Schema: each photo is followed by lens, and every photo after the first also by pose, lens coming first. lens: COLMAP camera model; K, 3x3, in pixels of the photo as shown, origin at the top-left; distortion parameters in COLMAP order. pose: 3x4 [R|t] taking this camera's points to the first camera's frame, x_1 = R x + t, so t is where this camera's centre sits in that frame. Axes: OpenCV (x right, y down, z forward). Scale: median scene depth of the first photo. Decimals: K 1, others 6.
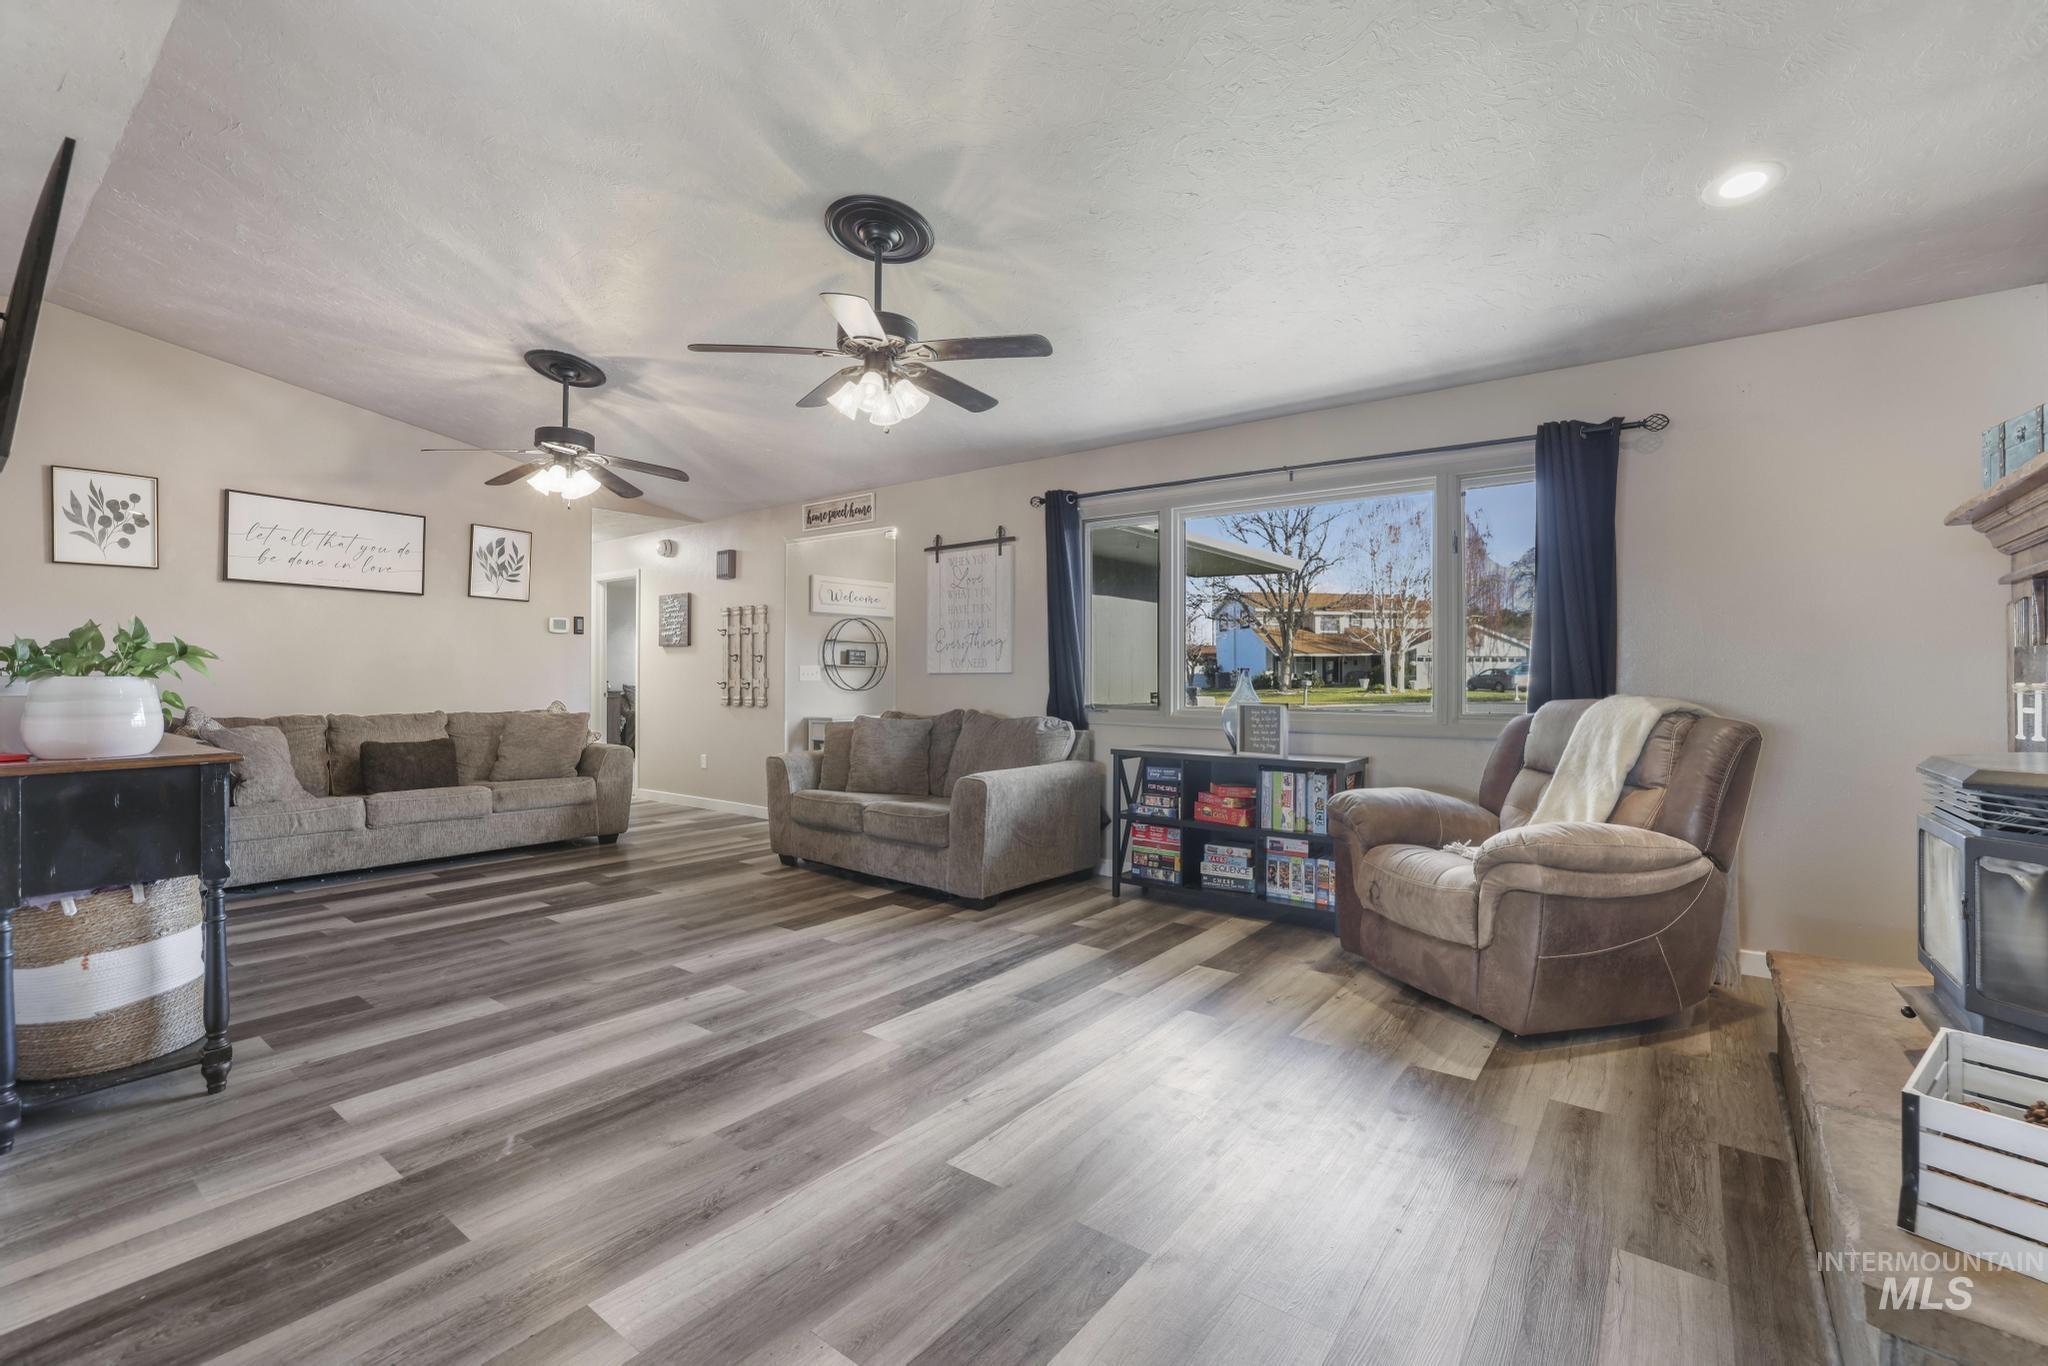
lens RADIAL K [[886.1, 0, 1020.6], [0, 886.1, 674.4], [0, 0, 1]] dist [-0.033136, 0.000813]
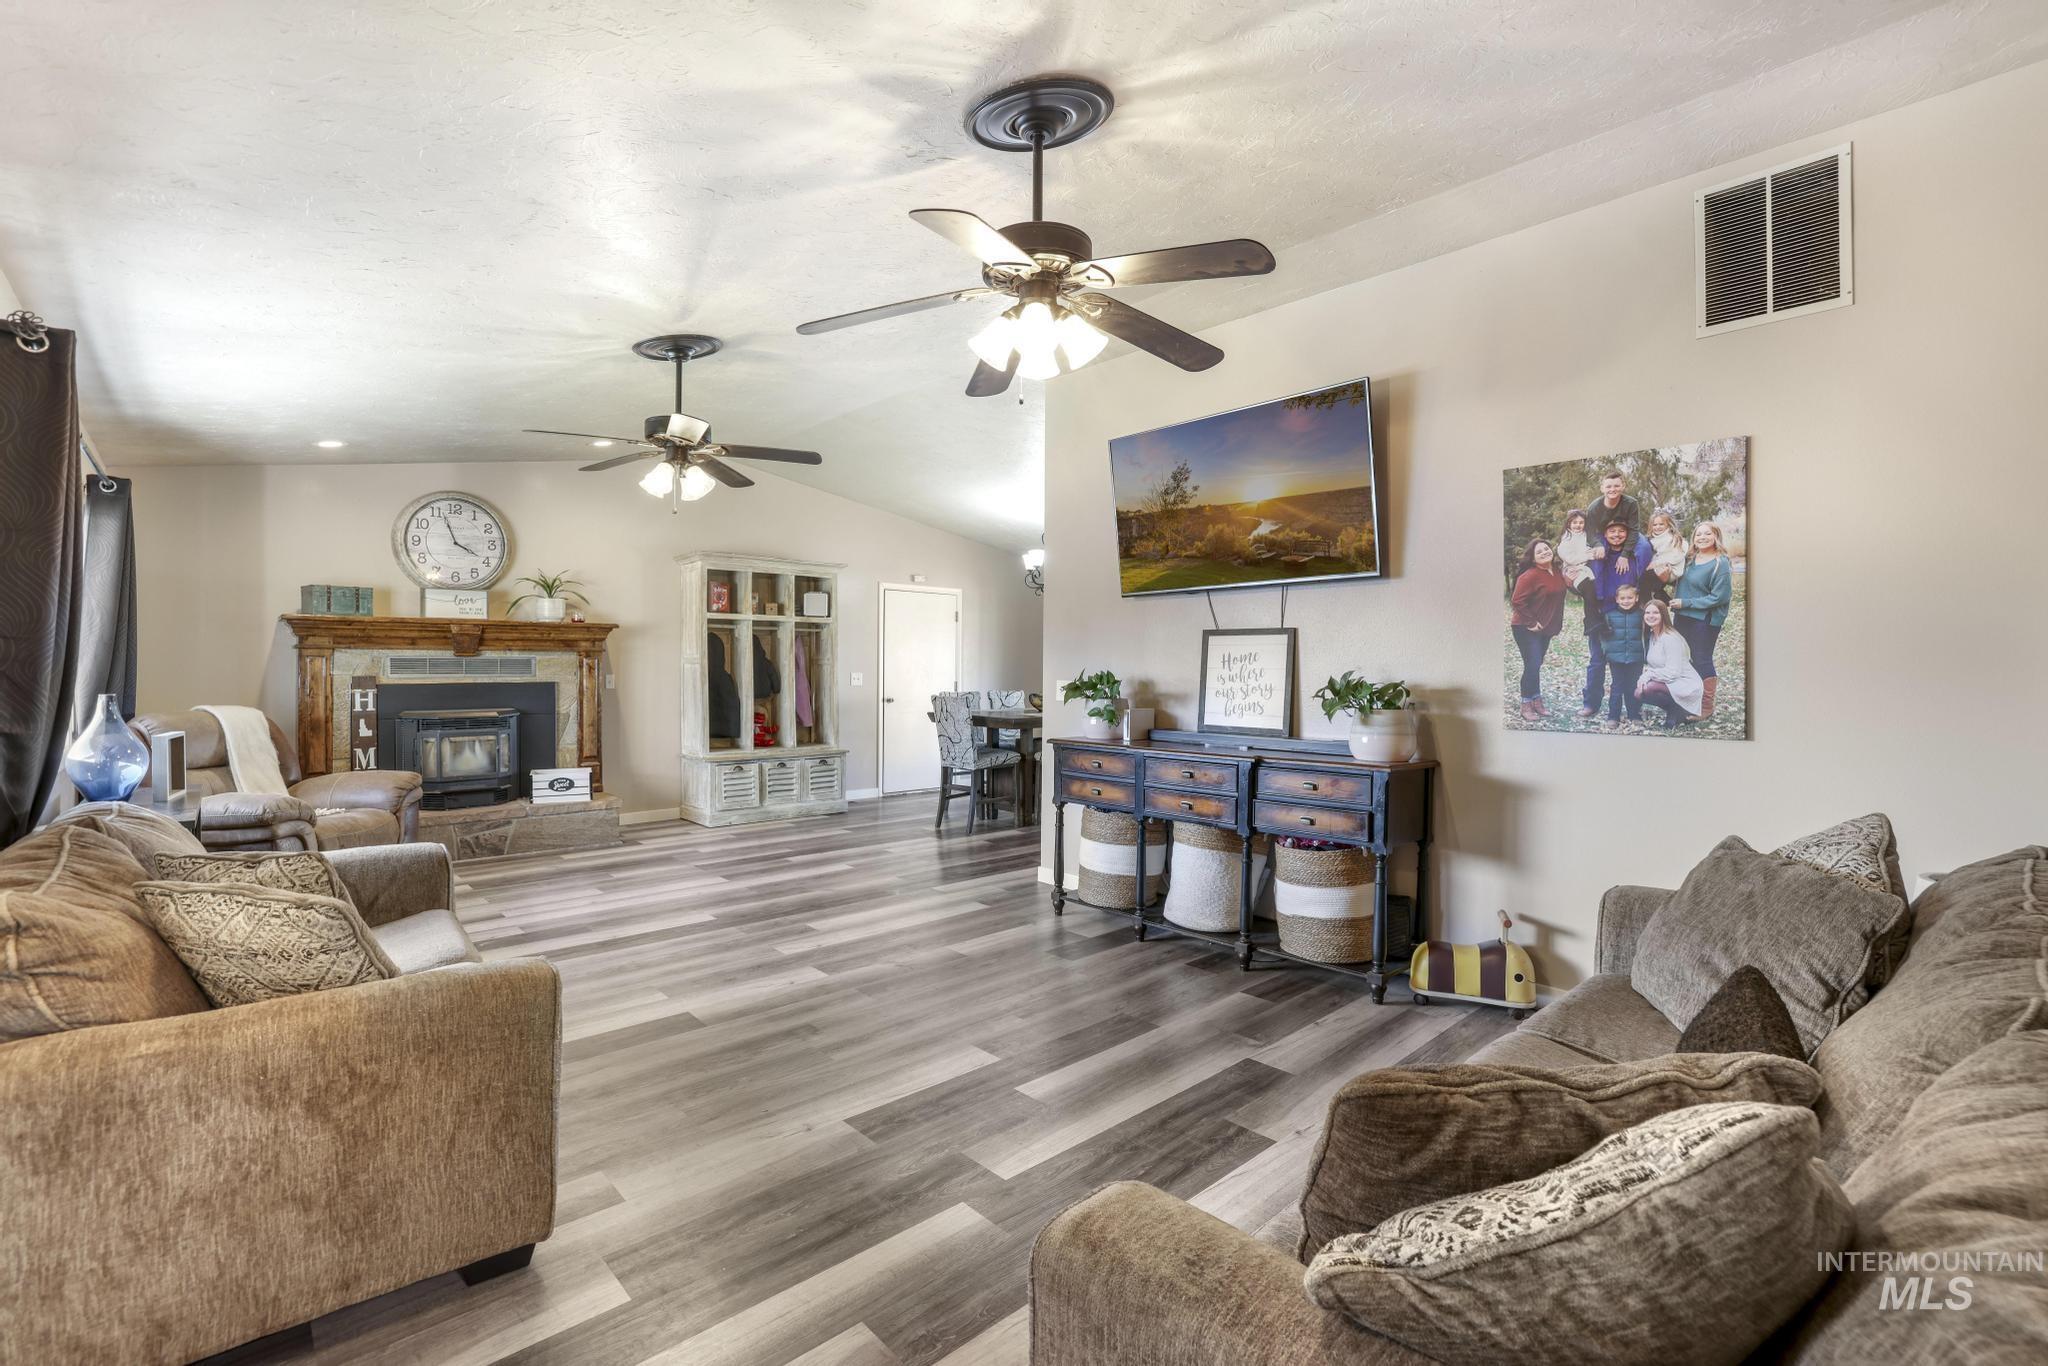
lens RADIAL K [[902.1, 0, 1010.5], [0, 902.1, 672.4], [0, 0, 1]] dist [-0.036983, 0.011872]
pose [[-0.982833, -0.009207, 0.184265, -0.765946], [-0.008016, 0.999942, 0.007210, -0.044501], [-0.184321, 0.005610, -0.982850, 1.915523]]
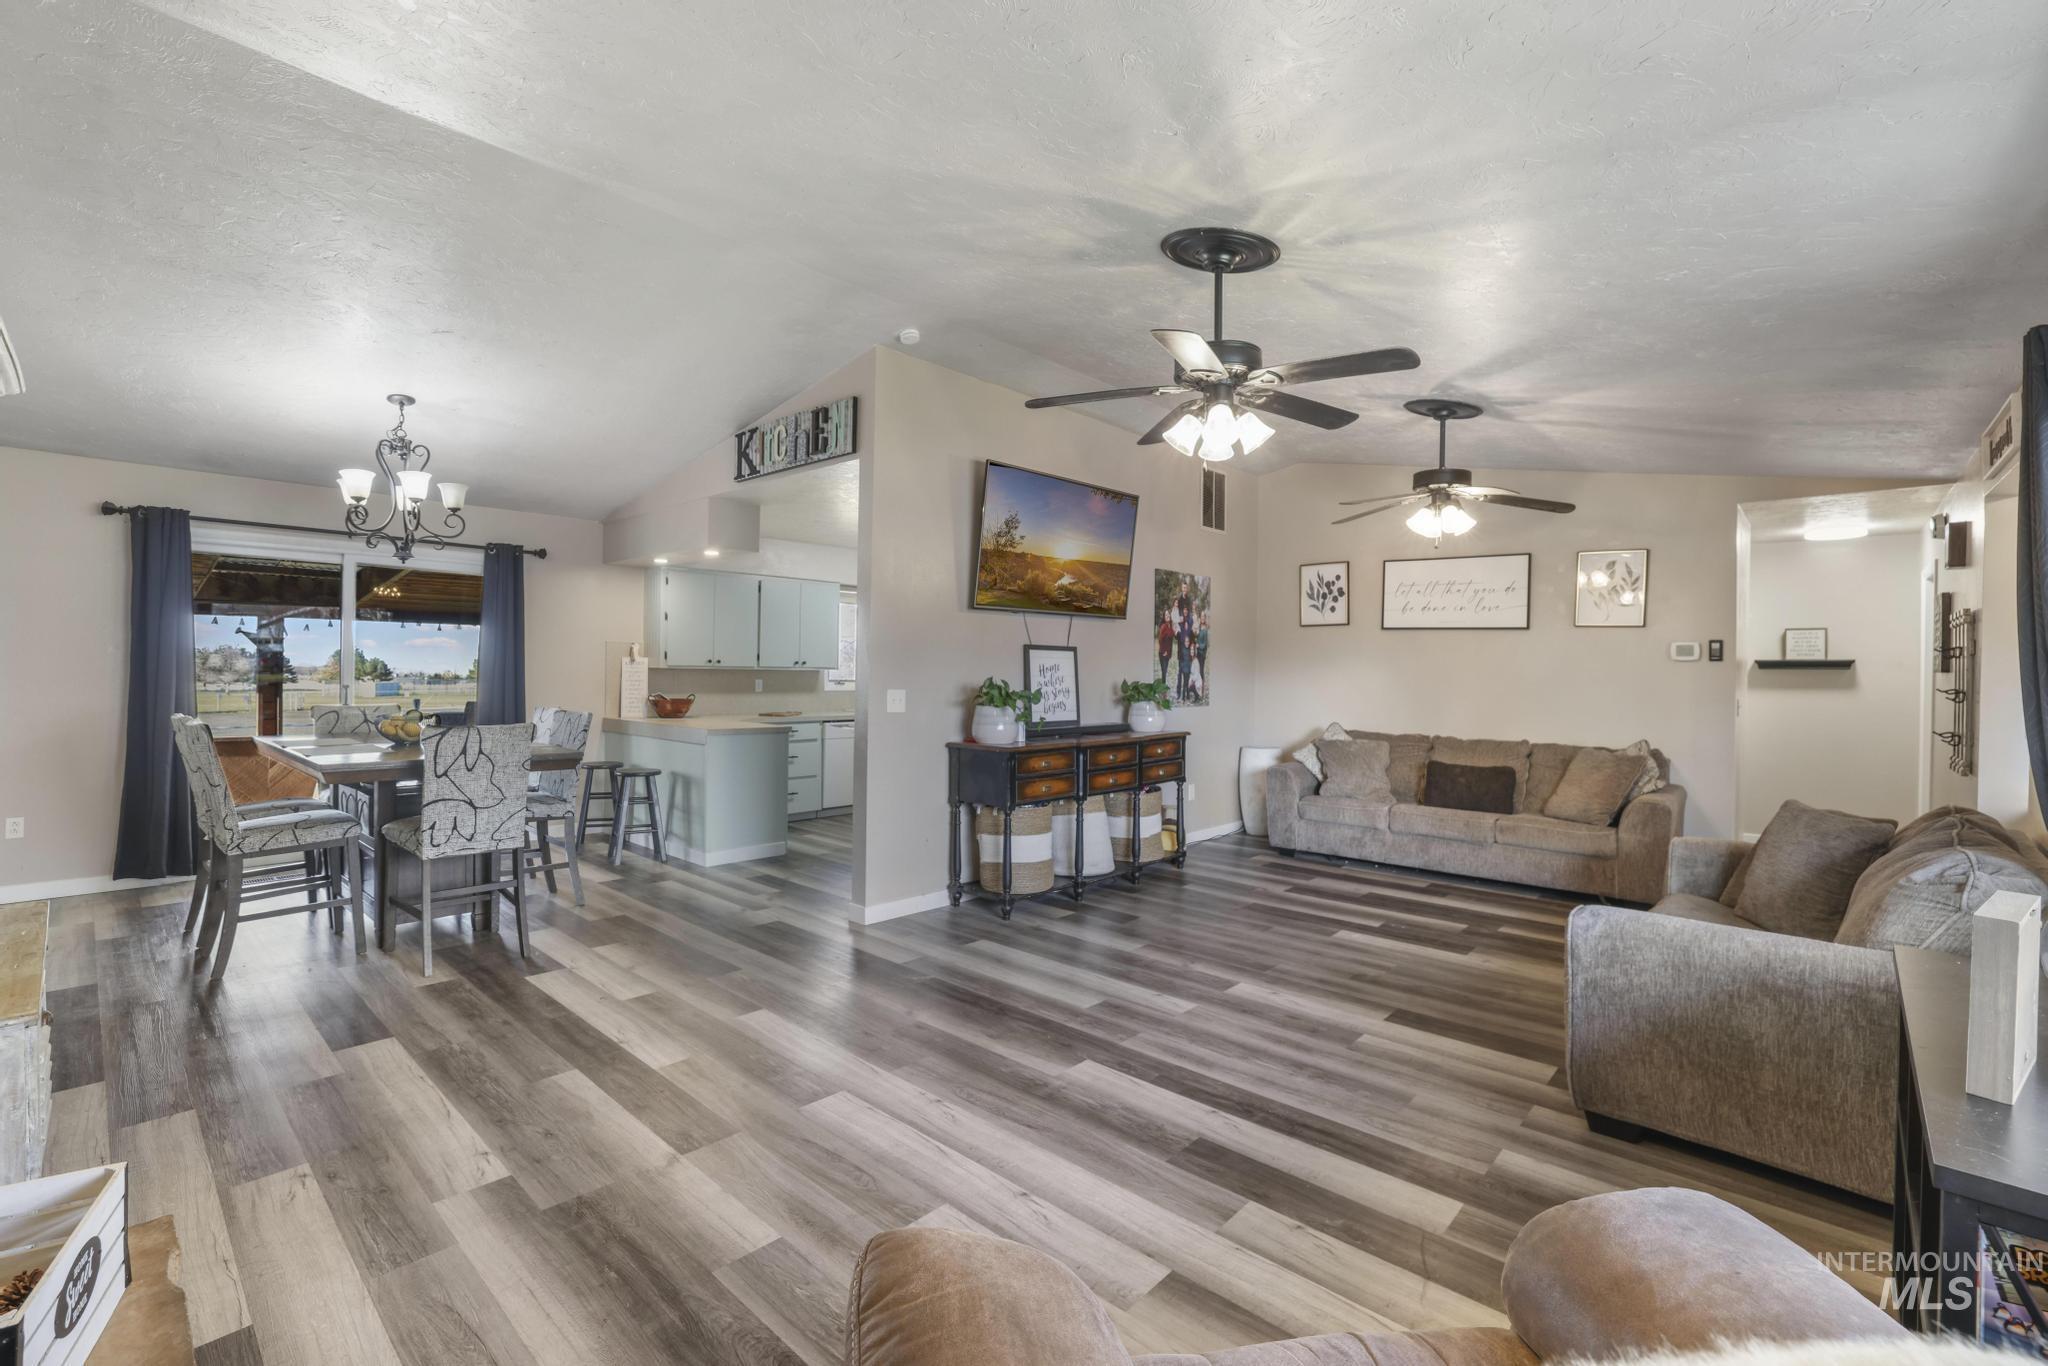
lens RADIAL K [[902.1, 0, 1010.5], [0, 902.1, 672.4], [0, 0, 1]] dist [-0.036983, 0.011872]
pose [[-0.100077, -0.000072, -0.994980, 0.702232], [-0.012415, 0.999922, 0.001176, -0.050642], [0.994902, 0.012471, -0.100070, 0.774127]]
